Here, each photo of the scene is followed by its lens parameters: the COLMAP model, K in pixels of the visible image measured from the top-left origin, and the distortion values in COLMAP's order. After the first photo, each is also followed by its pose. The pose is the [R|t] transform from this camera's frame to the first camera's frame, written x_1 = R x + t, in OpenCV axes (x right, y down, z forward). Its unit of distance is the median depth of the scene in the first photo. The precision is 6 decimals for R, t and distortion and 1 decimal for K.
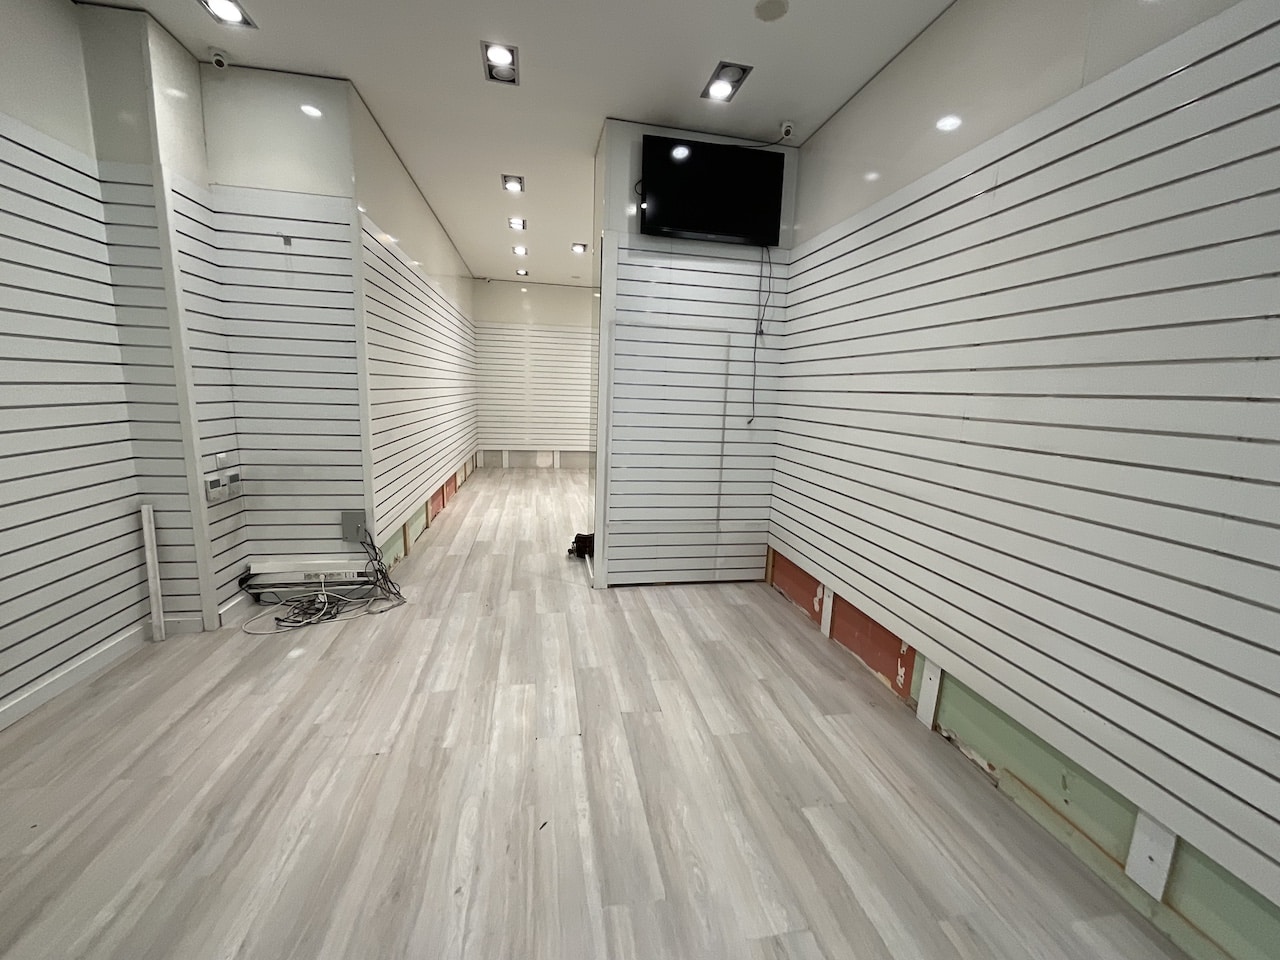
lens RADIAL K [[516.3, 0, 640.3], [0, 516.3, 478.3], [0, 0, 1]] dist [0.001170, 0.000070]
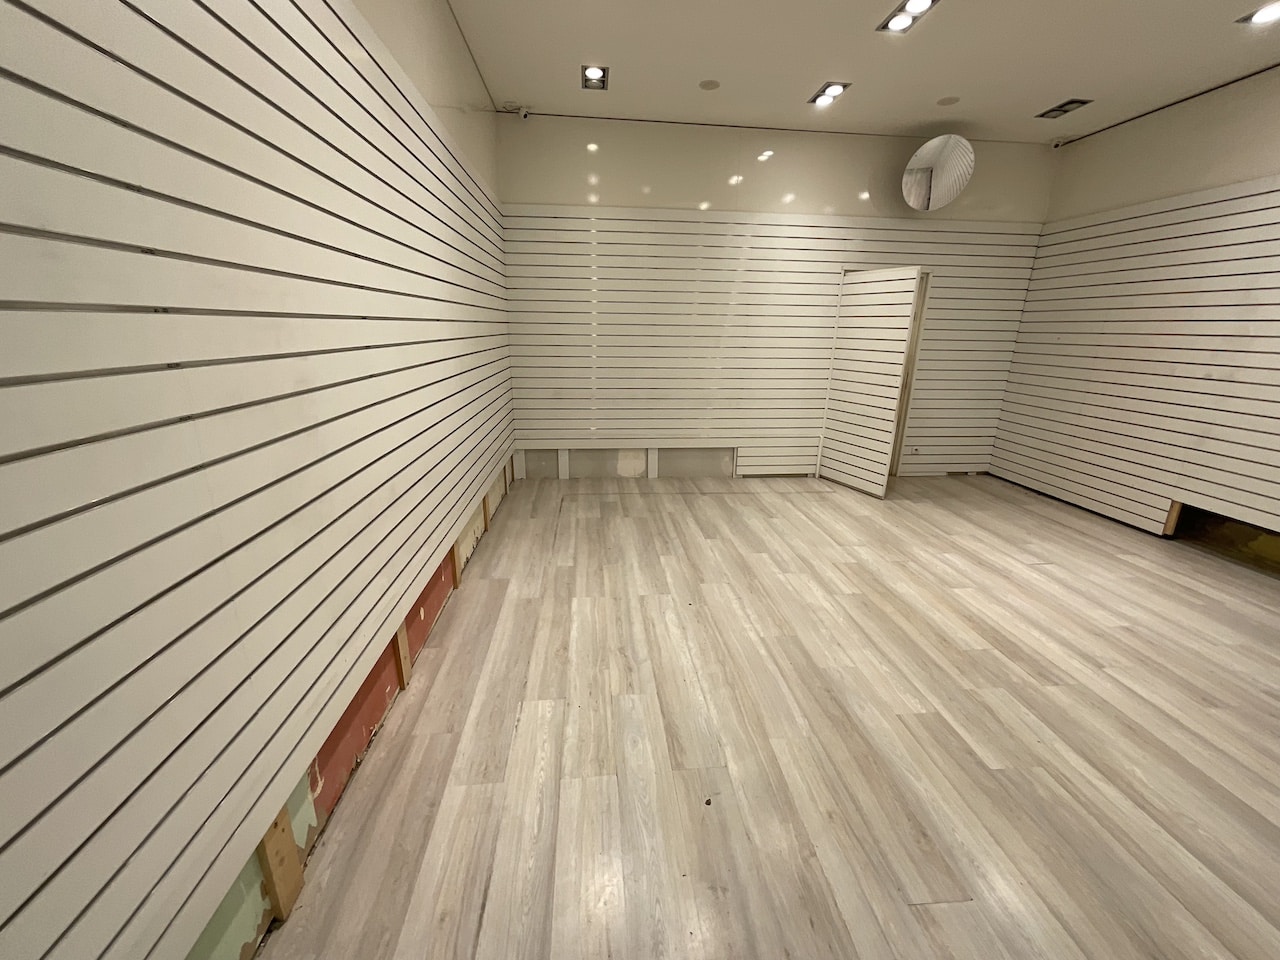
lens RADIAL K [[516.3, 0, 636.8], [0, 516.3, 481.2], [0, 0, 1]] dist [0.001170, 0.000070]
pose [[0.994099, 0.012845, -0.107711, -0.123692], [-0.000351, 0.993340, 0.115220, -0.085702], [0.108474, -0.114503, 0.987483, 0.460383]]
